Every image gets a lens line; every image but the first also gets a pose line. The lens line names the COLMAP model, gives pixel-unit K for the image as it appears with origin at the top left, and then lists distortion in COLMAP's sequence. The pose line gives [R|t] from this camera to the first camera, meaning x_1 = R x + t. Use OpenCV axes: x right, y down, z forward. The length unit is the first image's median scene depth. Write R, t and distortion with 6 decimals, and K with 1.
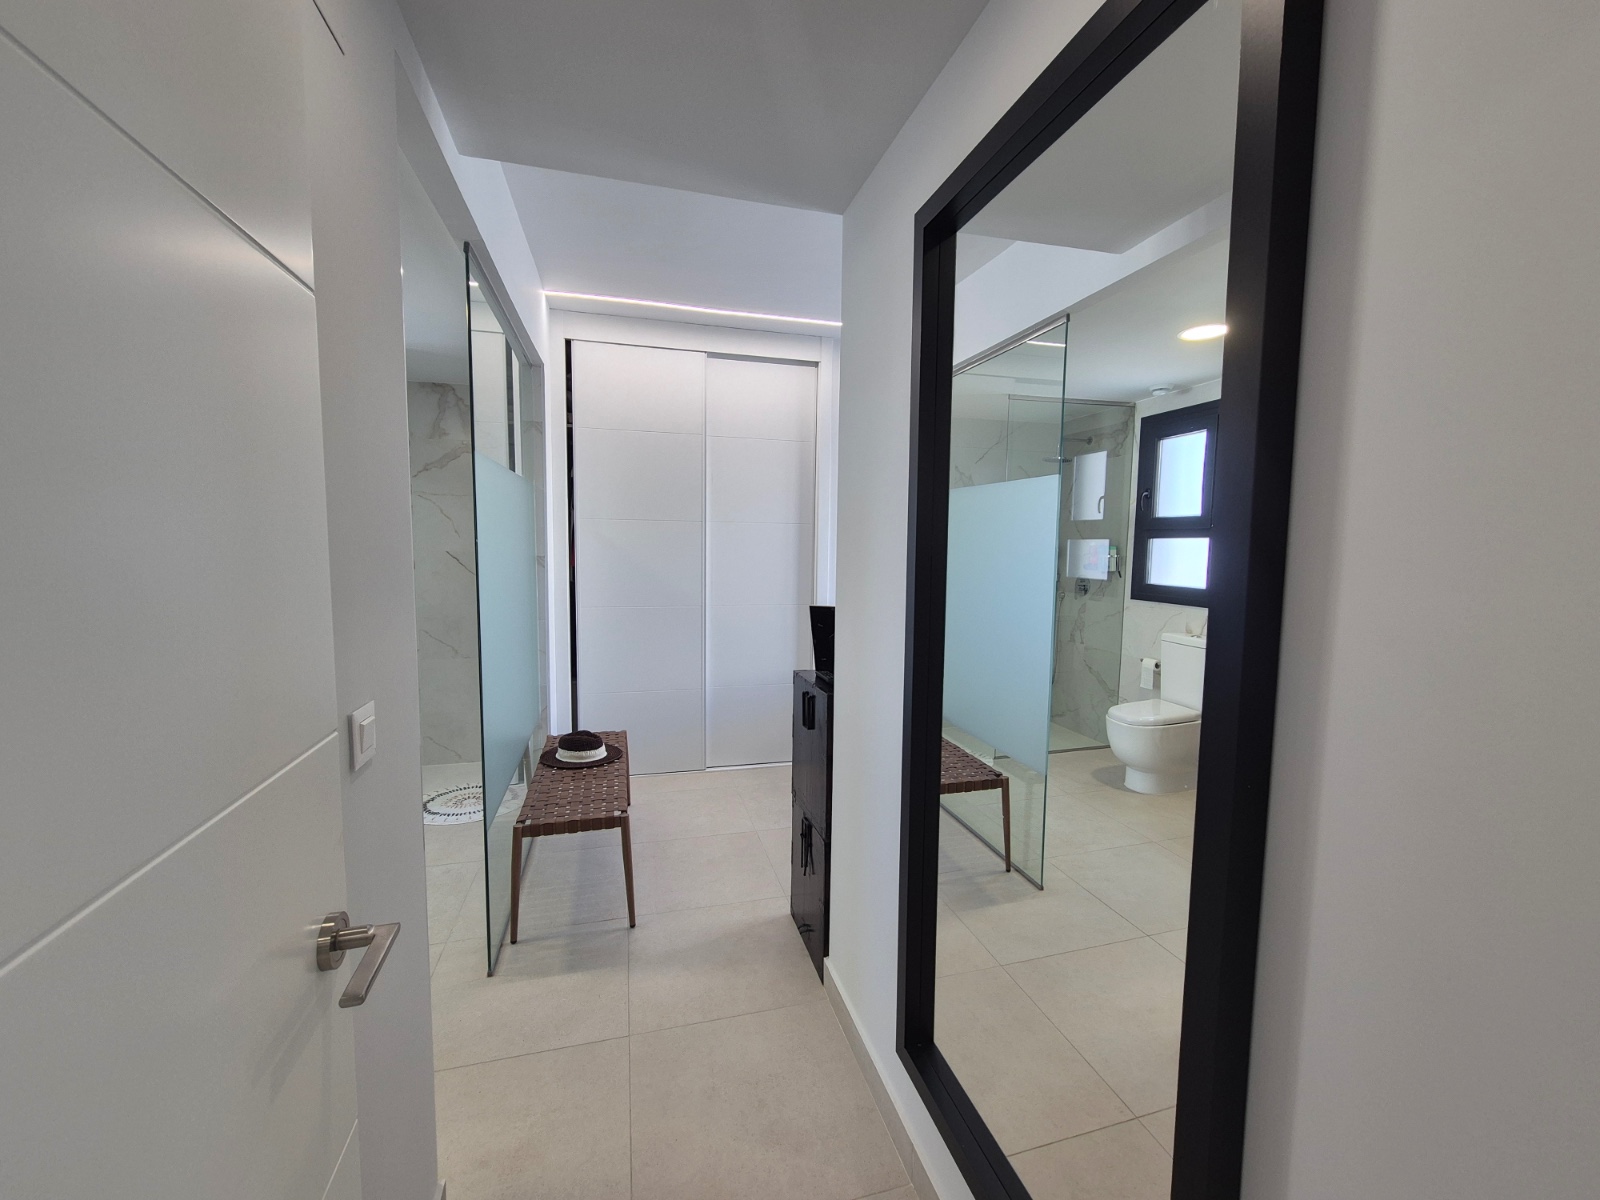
lens RADIAL K [[658.0, 0, 809.9], [0, 658.0, 603.1], [0, 0, 1]] dist [0.001165, 0.000328]
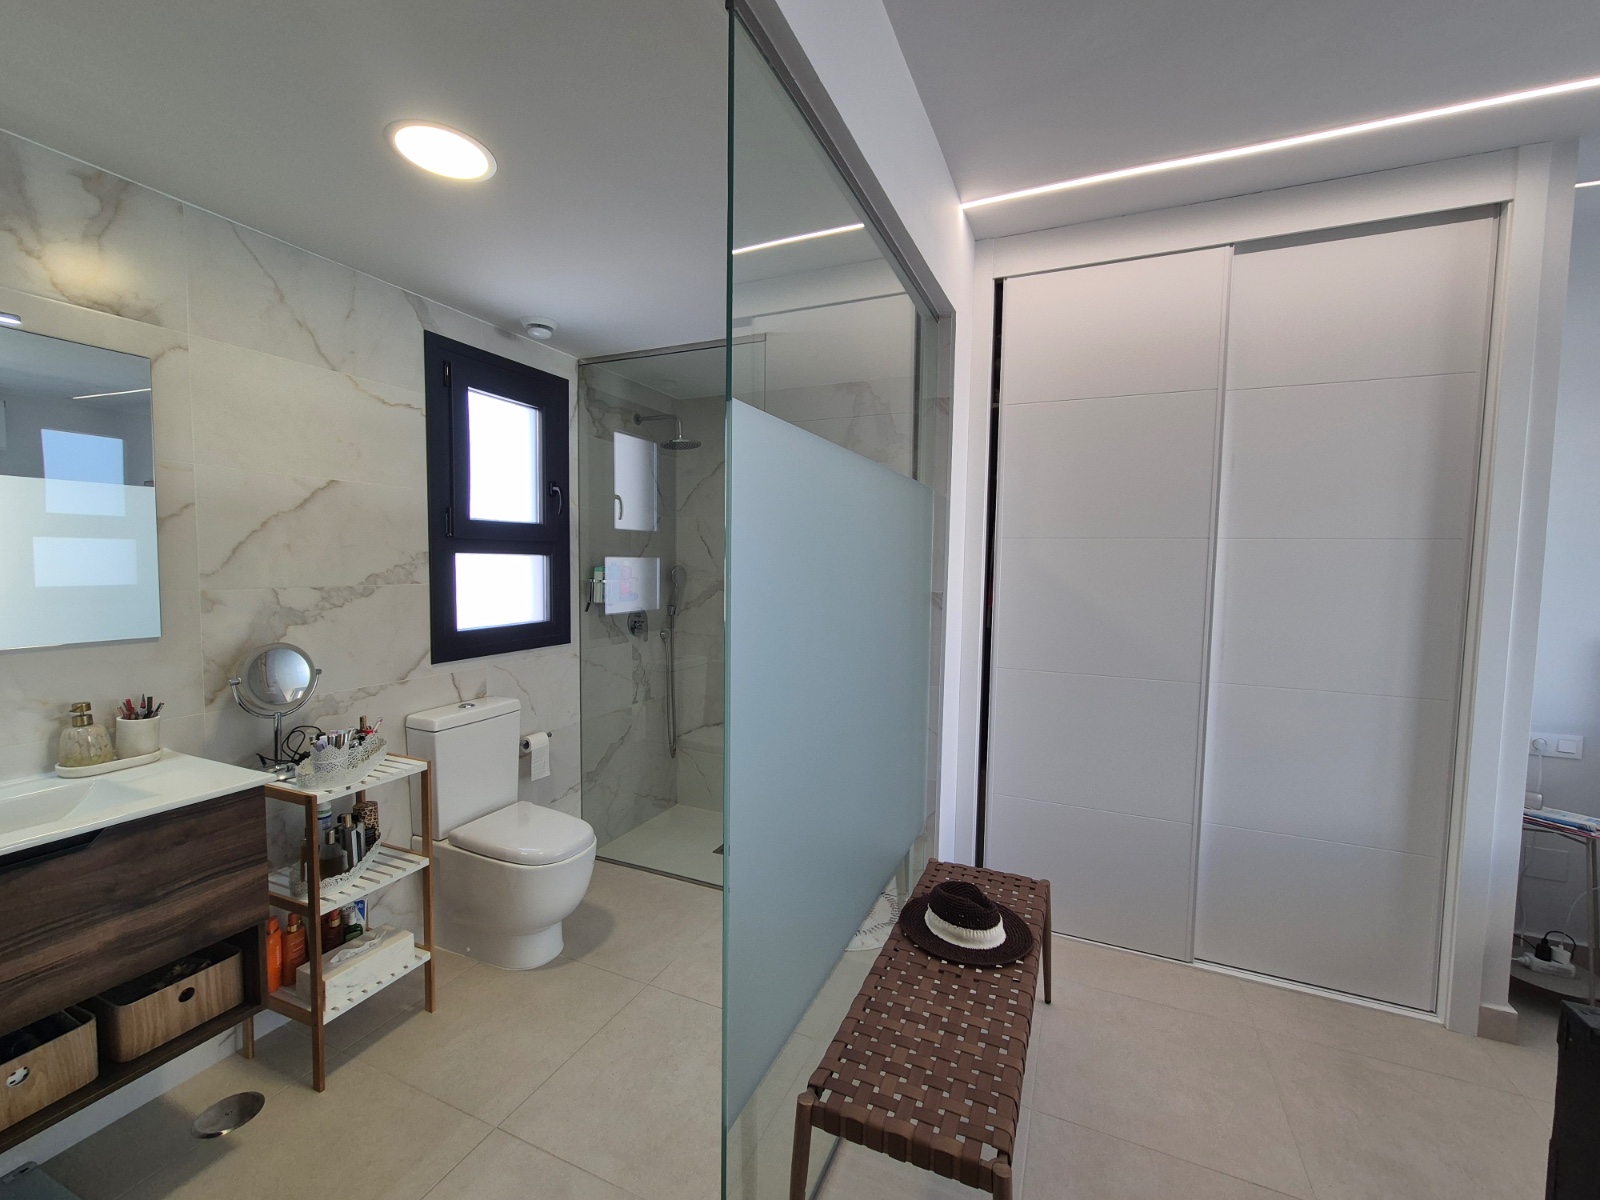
lens RADIAL K [[658.0, 0, 809.9], [0, 658.0, 603.1], [0, 0, 1]] dist [0.001165, 0.000328]
pose [[0.775943, 0.037155, -0.629707, -0.080732], [-0.062343, 0.997894, -0.017941, -0.041131], [0.627714, 0.053179, 0.776625, 0.390648]]
